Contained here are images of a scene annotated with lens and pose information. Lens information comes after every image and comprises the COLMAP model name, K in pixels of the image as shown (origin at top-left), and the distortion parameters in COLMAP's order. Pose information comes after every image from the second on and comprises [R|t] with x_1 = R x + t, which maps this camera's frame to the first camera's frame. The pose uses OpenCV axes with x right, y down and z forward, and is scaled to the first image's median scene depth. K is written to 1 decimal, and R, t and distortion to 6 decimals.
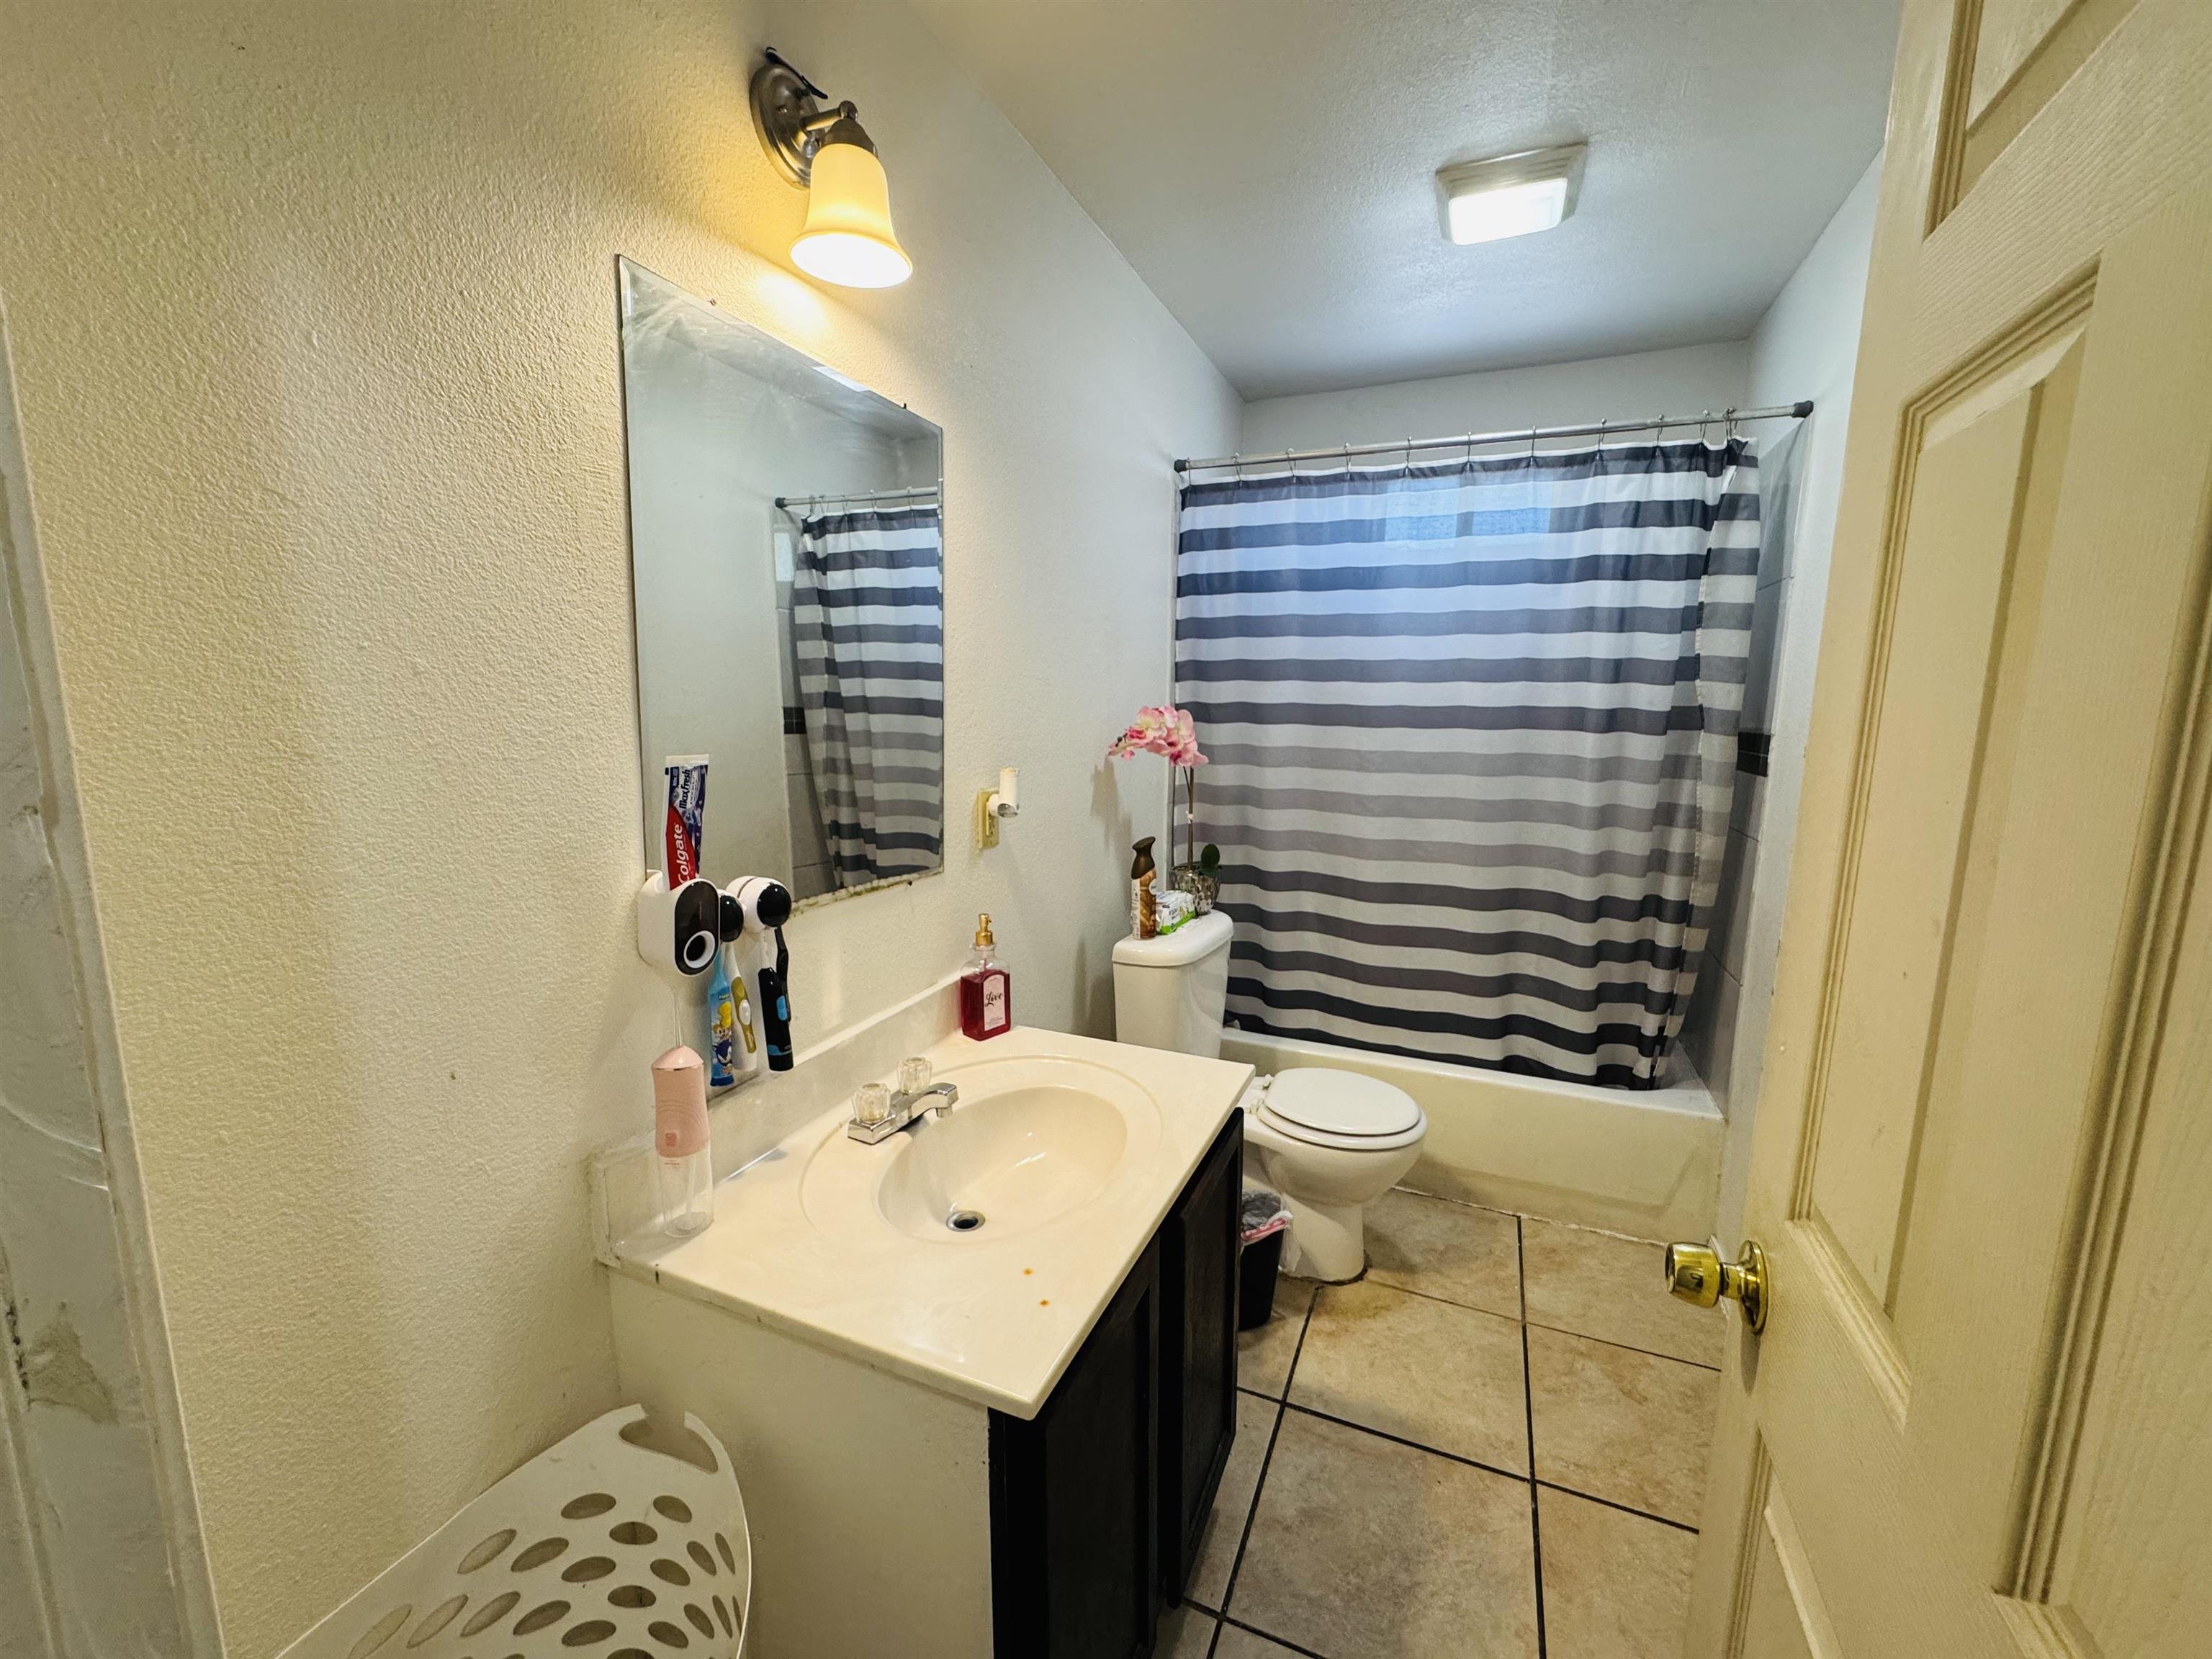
lens RADIAL K [[885.7, 0, 1102.9], [0, 885.7, 834.4], [0, 0, 1]] dist [-0.004214, 0.000748]
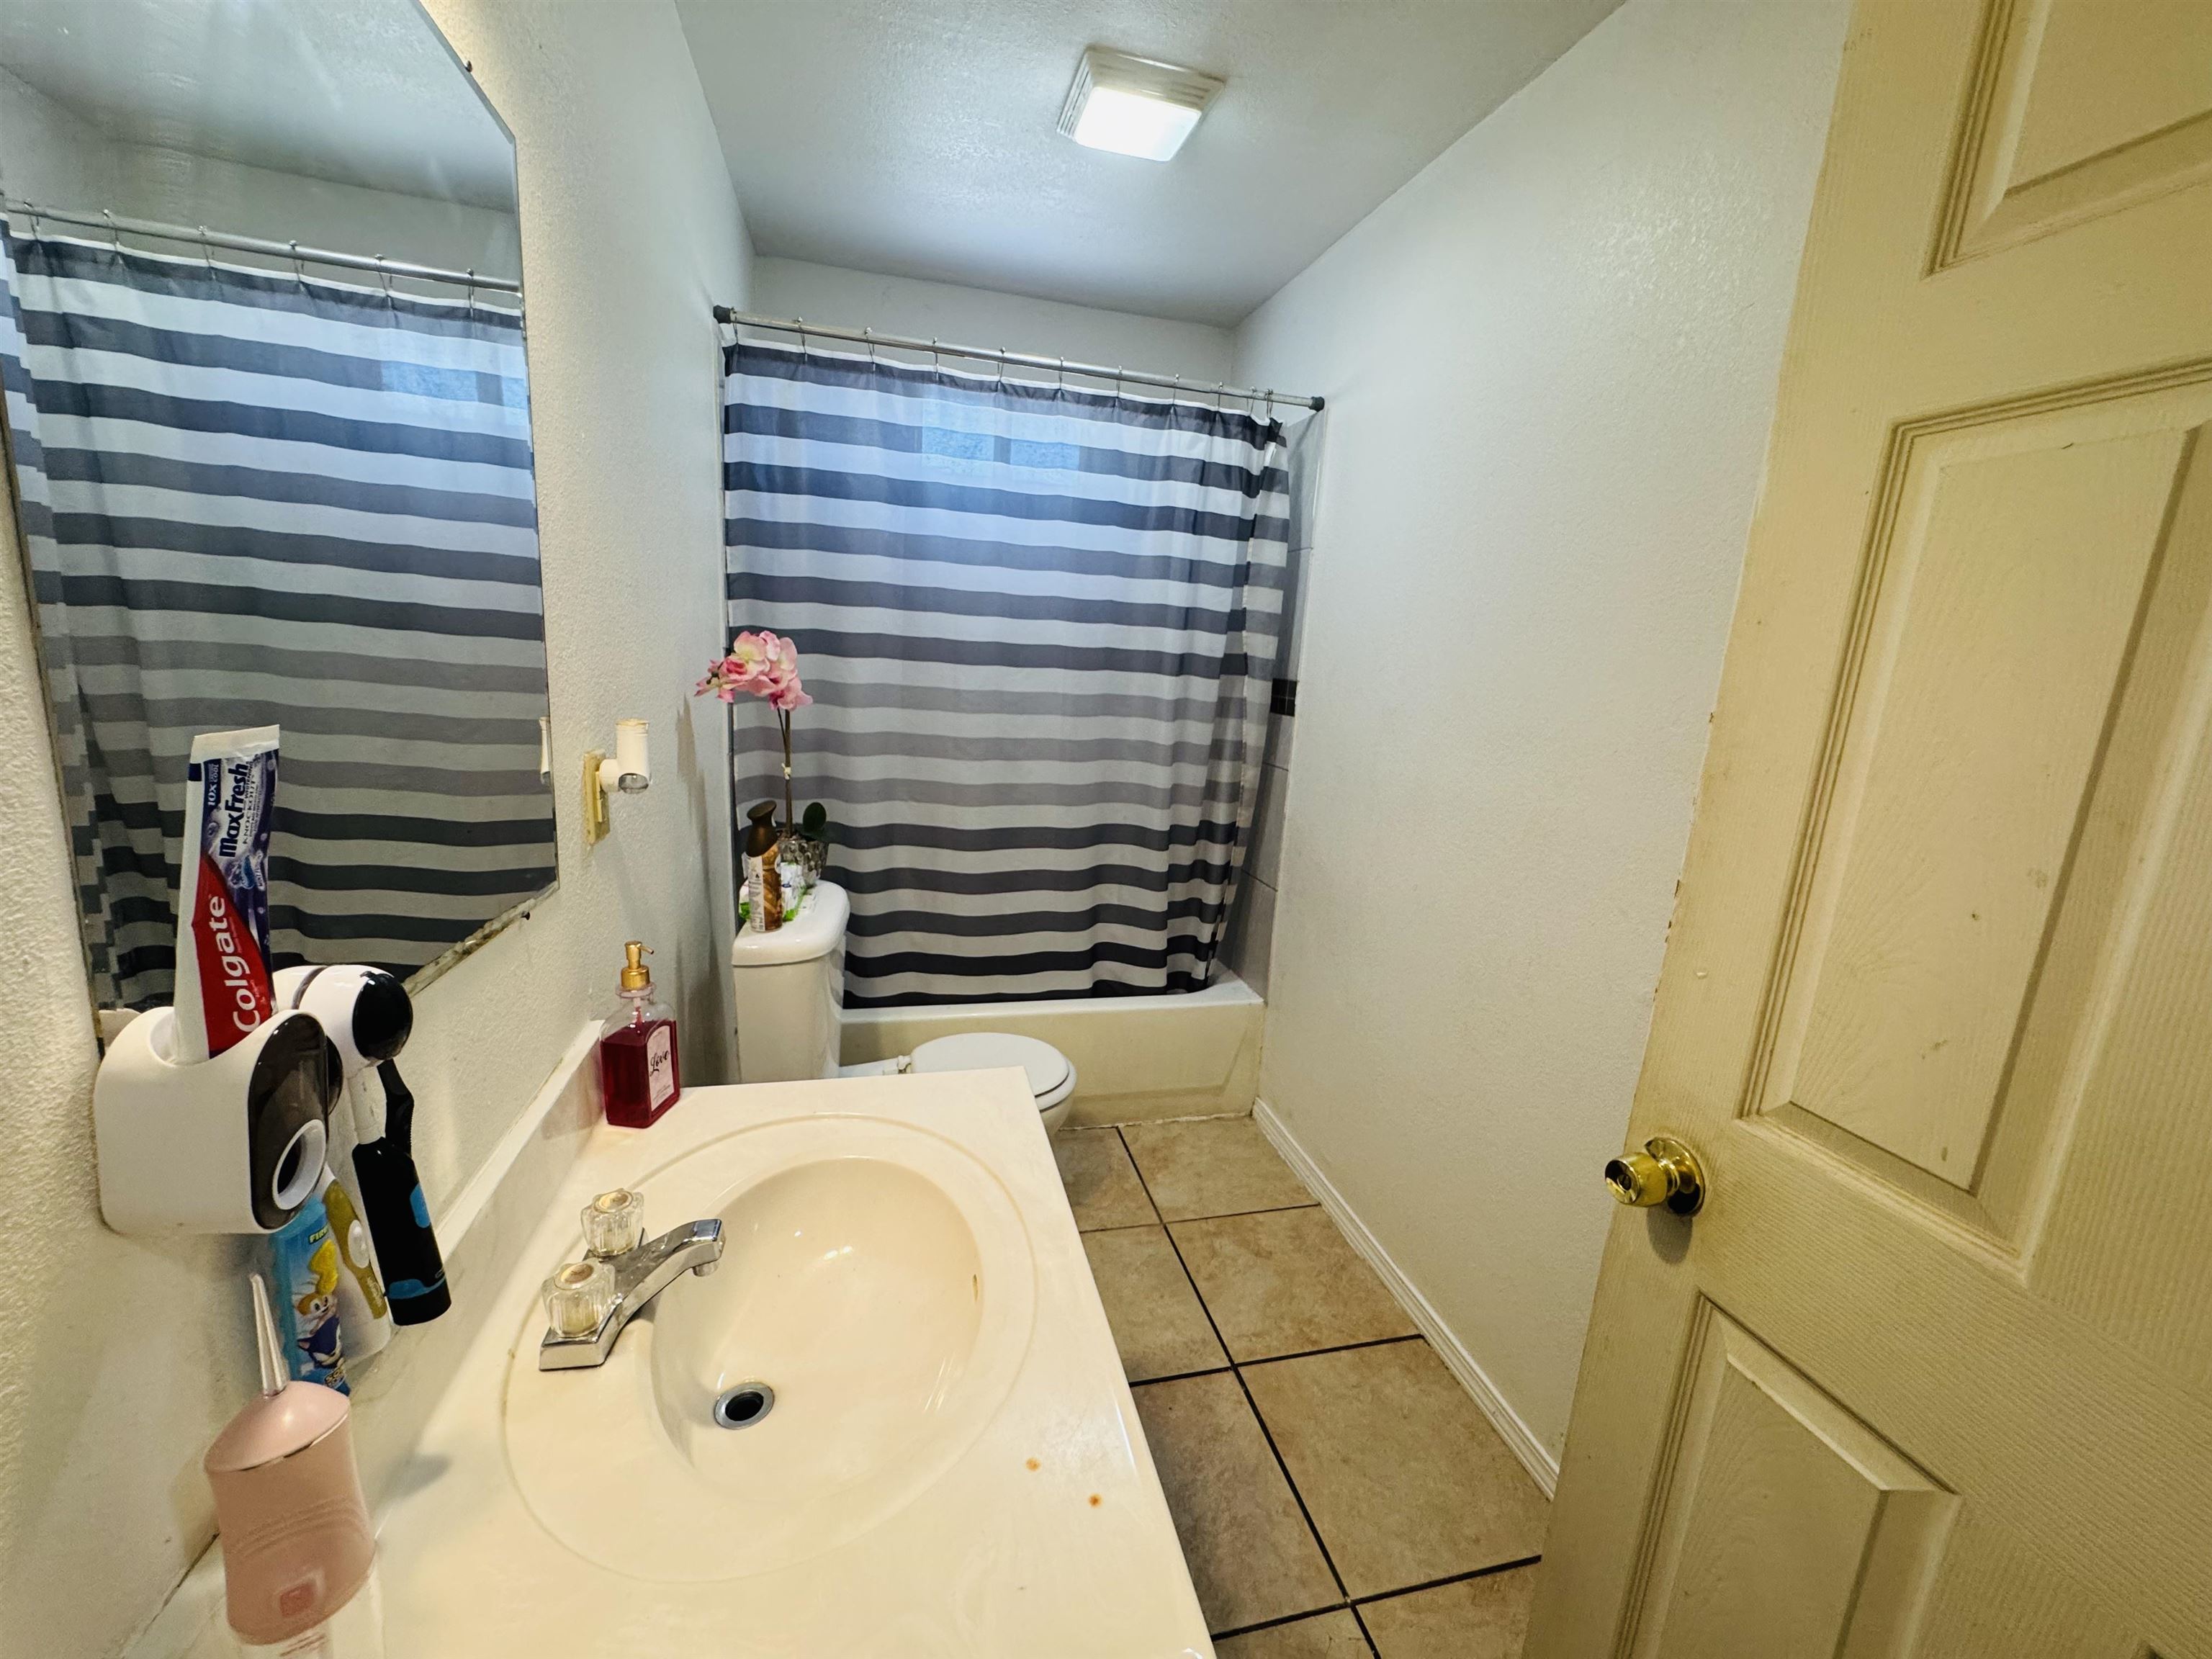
lens RADIAL K [[885.7, 0, 1102.9], [0, 885.7, 834.4], [0, 0, 1]] dist [-0.004214, 0.000748]
pose [[0.790374, -0.090671, 0.605878, -0.175634], [0.041783, 0.994662, 0.094348, -0.027173], [-0.611199, -0.049255, 0.789943, 0.183861]]
